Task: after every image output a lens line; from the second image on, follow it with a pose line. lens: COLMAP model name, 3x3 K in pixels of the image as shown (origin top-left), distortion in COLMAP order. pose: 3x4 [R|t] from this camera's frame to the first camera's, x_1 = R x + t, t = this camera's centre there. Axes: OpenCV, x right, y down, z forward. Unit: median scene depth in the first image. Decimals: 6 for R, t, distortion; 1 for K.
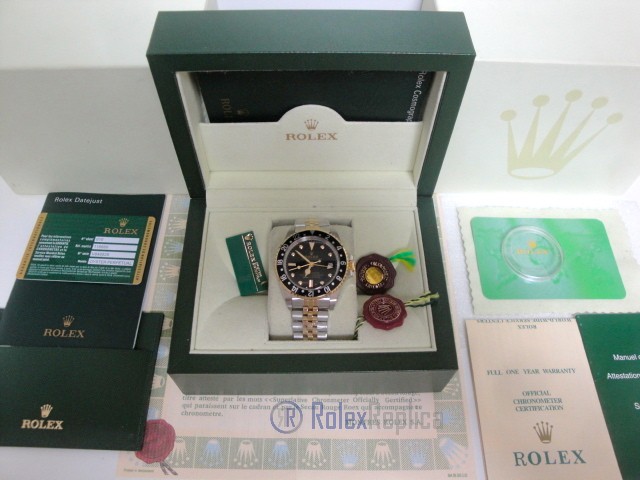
lens RADIAL K [[523.7, 0, 320.0], [0, 523.7, 240.0], [0, 0, 1]] dist [-0.155215, 0.108428]
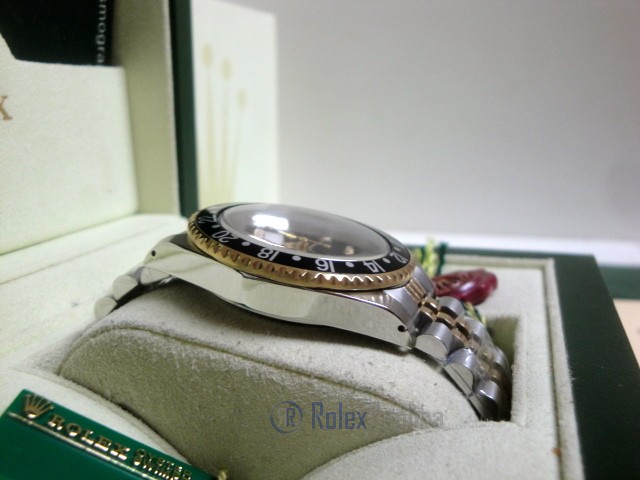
lens RADIAL K [[711.7, 0, 317.9], [0, 711.7, 237.0], [0, 0, 1]] dist [-0.066555, 0.216495]
pose [[0.295585, -0.205393, 0.932975, -0.404670], [0.820229, 0.555232, -0.137632, 0.107222], [-0.489749, 0.805935, 0.332588, 0.811310]]
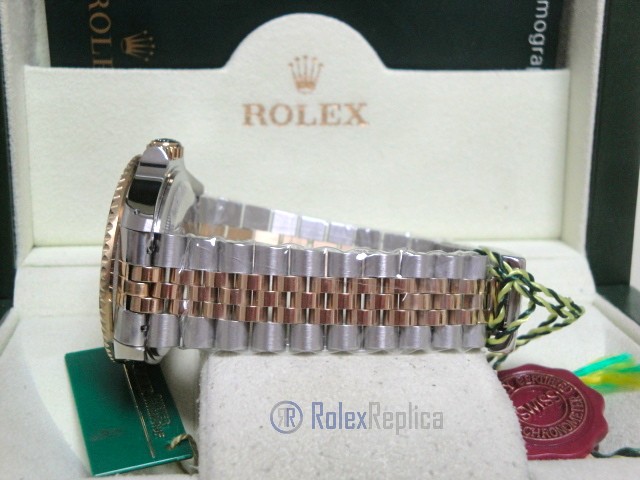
lens RADIAL K [[1005.8, 0, 318.3], [0, 1005.8, 239.8], [0, 0, 1]] dist [0.092821, 0.208708]
pose [[0.995846, -0.023936, 0.087846, -0.079348], [0.078847, 0.709200, -0.700584, 0.431374], [-0.045531, 0.704600, 0.708142, 0.519648]]
